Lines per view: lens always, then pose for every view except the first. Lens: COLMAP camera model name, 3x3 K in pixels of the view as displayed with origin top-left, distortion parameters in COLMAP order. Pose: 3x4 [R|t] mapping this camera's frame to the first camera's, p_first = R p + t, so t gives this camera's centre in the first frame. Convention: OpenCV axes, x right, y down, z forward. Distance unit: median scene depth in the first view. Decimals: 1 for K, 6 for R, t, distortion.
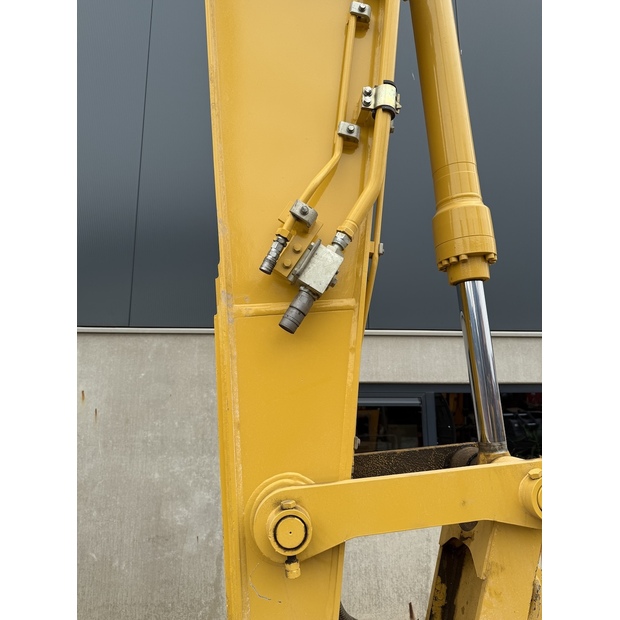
lens RADIAL K [[435.8, 0, 310.9], [0, 435.8, 310.5], [0, 0, 1]] dist [0.050703, -0.067232]
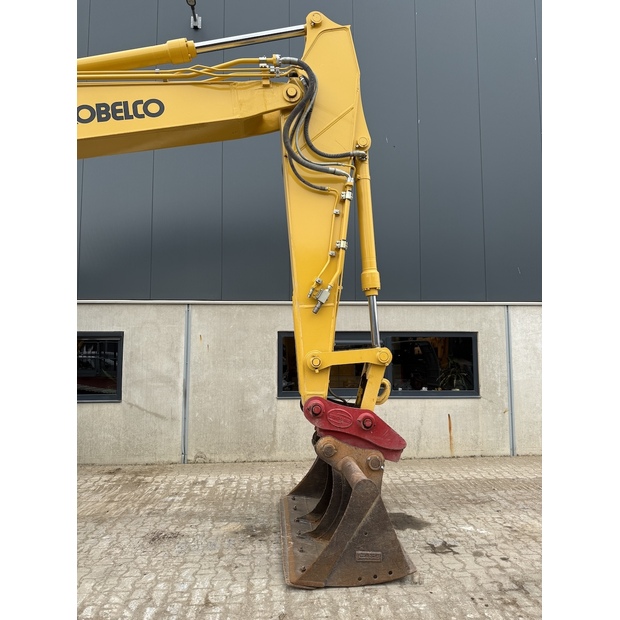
lens RADIAL K [[435.8, 0, 309.1], [0, 435.8, 307.5], [0, 0, 1]] dist [0.050703, -0.067232]
pose [[0.999410, -0.000858, -0.034323, 0.008111], [0.004142, 0.995401, 0.095708, -0.115567], [0.034083, -0.095794, 0.994817, -0.868981]]
